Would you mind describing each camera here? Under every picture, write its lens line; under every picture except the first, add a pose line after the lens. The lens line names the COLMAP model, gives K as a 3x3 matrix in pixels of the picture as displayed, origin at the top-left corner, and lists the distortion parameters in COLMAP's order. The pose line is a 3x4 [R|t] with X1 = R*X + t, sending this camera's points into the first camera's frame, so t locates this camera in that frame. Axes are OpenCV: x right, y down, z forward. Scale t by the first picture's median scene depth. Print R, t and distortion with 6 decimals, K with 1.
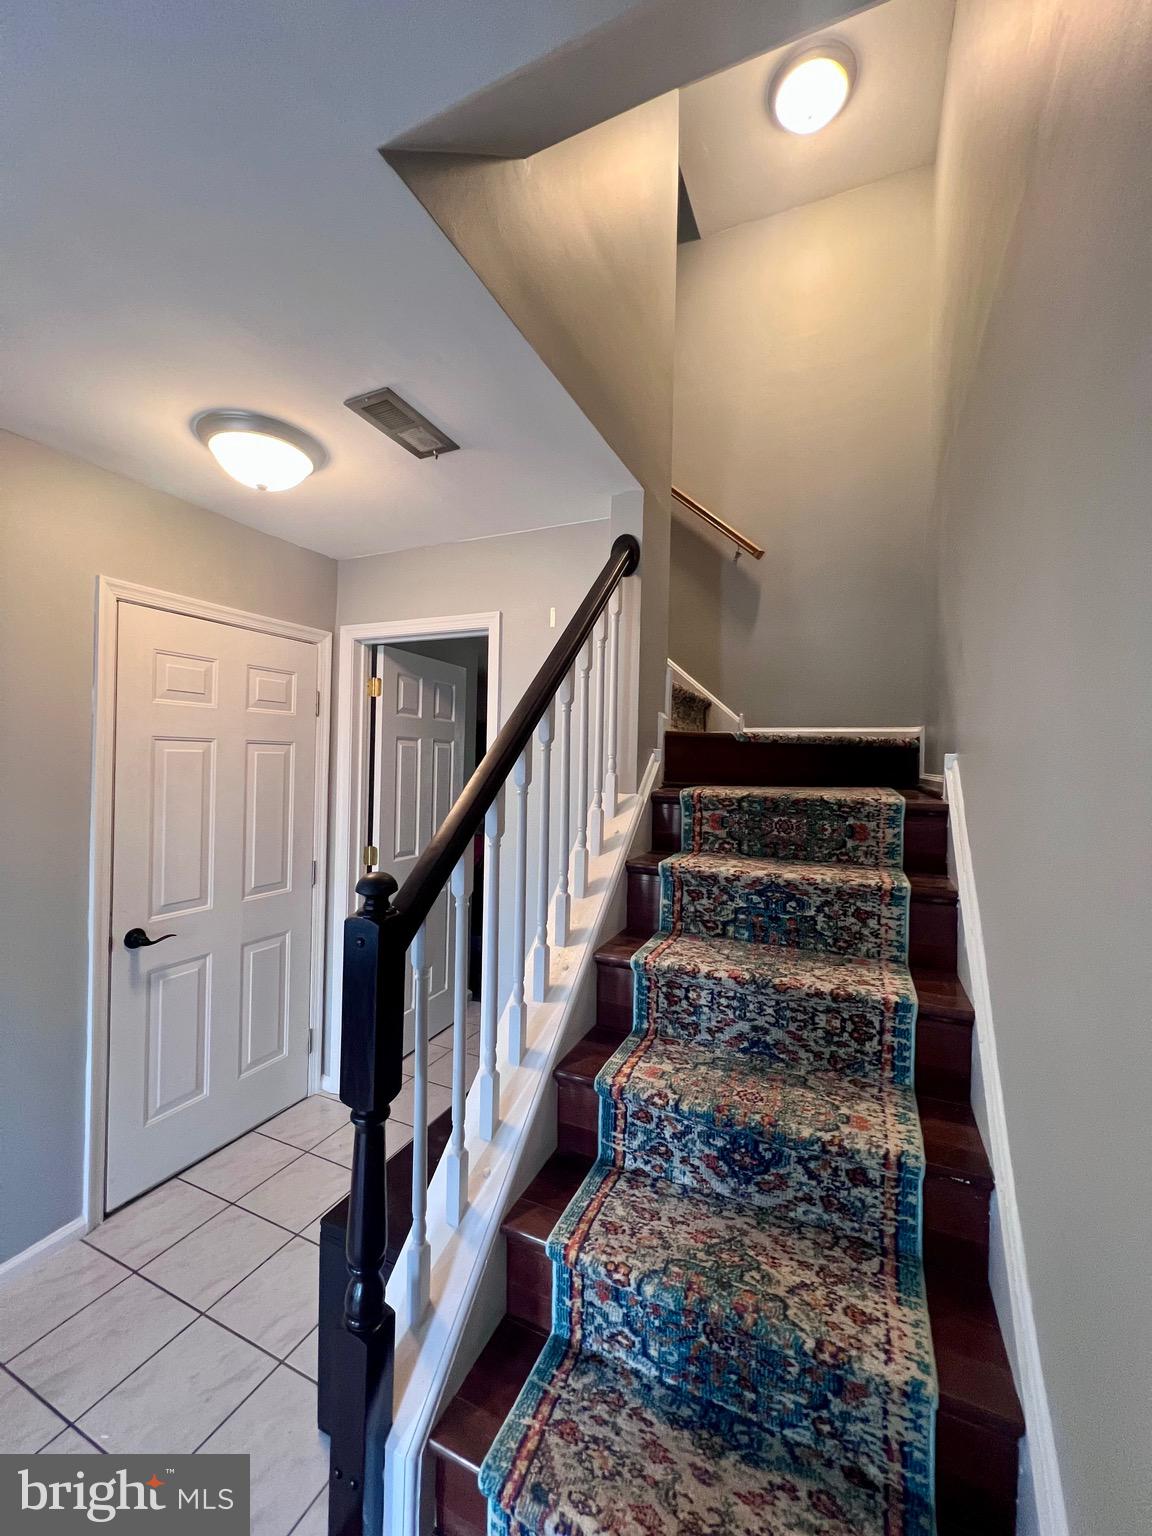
lens RADIAL K [[606.6, 0, 580.4], [0, 606.6, 766.2], [0, 0, 1]] dist [-0.001694, 0.001035]
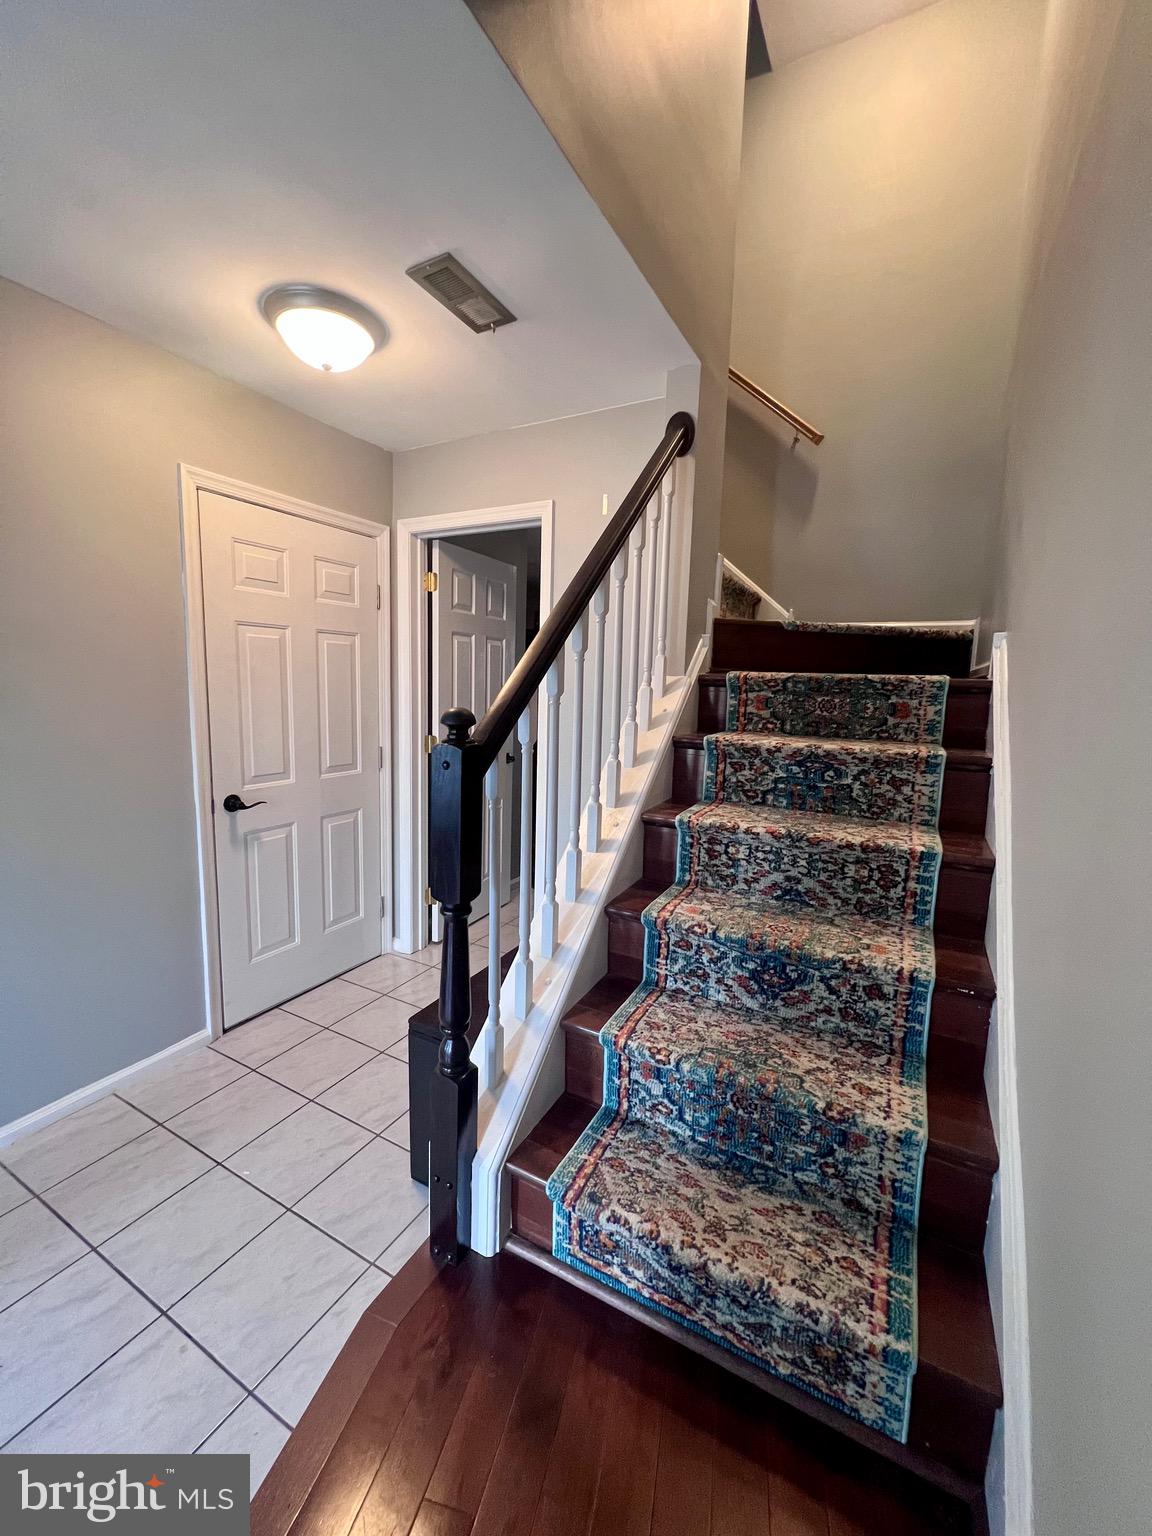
lens RADIAL K [[606.6, 0, 581.3], [0, 606.6, 763.4], [0, 0, 1]] dist [-0.001694, 0.001035]
pose [[0.997563, 0.015934, -0.067928, -0.015971], [-0.007369, 0.992189, 0.124524, 0.094958], [0.069382, -0.123720, 0.989889, -0.093016]]
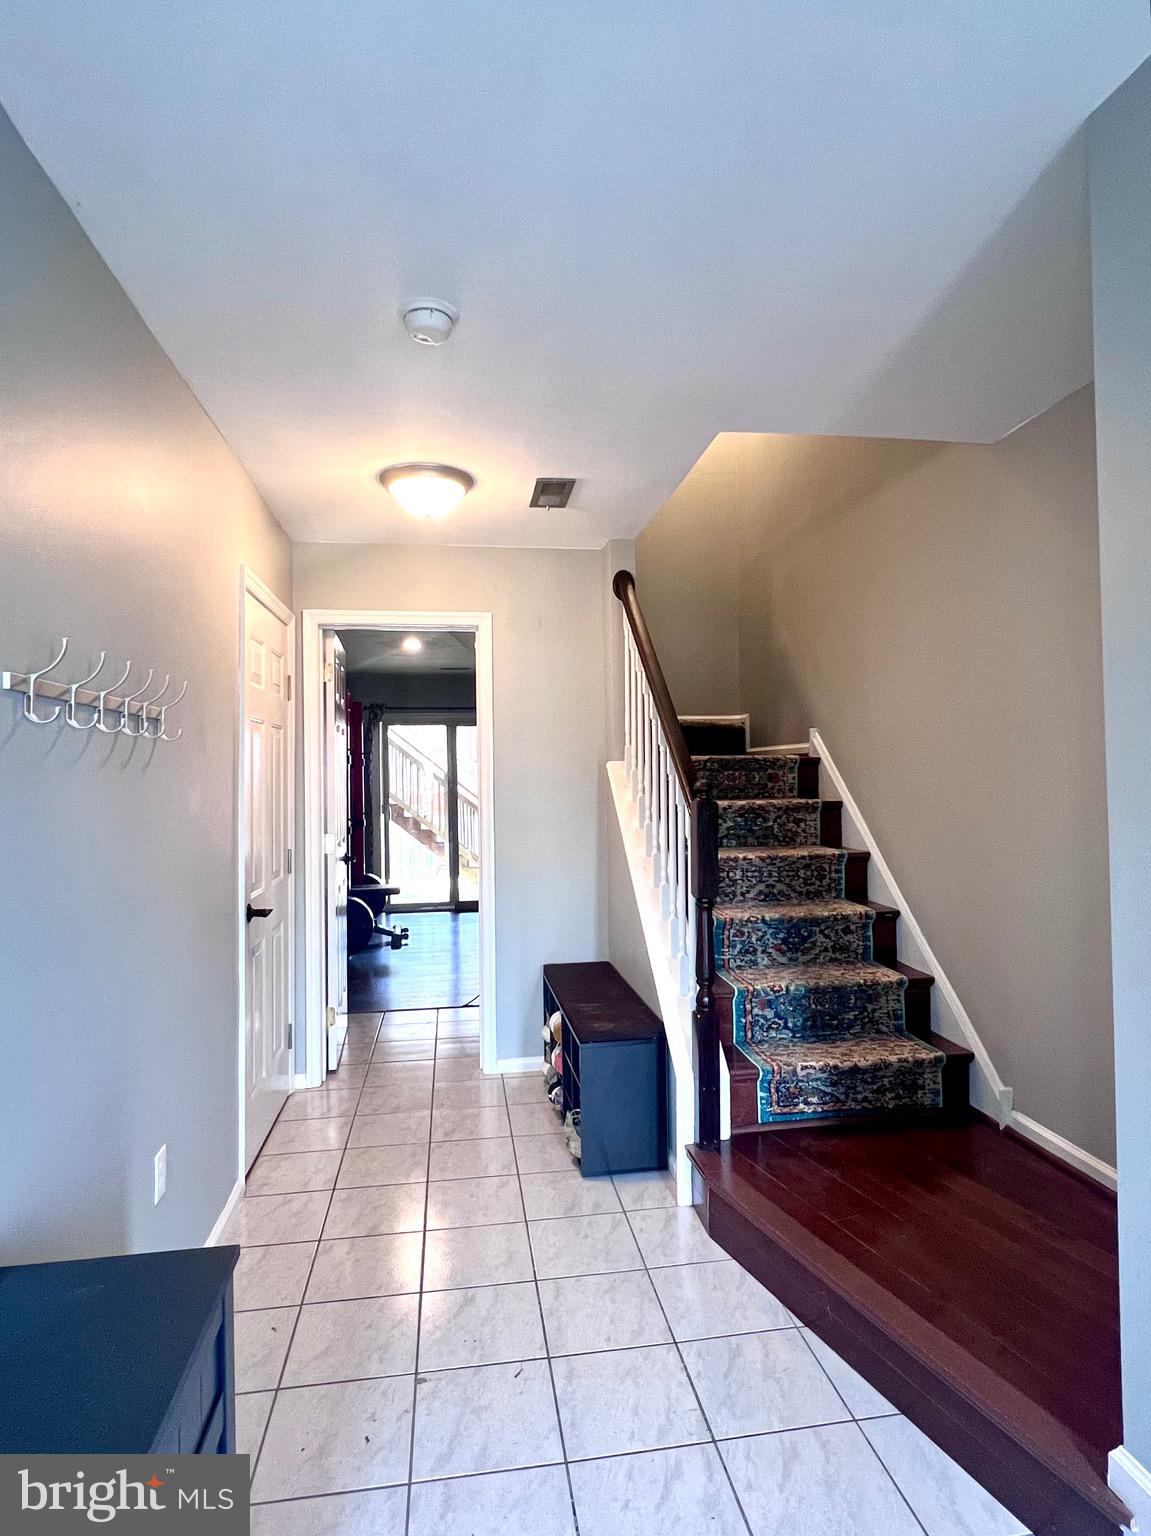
lens RADIAL K [[835.4, 0, 571.5], [0, 835.4, 764.9], [0, 0, 1]] dist [0.002684, -0.000064]
pose [[0.842119, -0.026394, 0.538645, -1.501222], [0.035901, 0.999330, -0.007160, 0.091541], [-0.538095, 0.025367, 0.842503, -0.726645]]
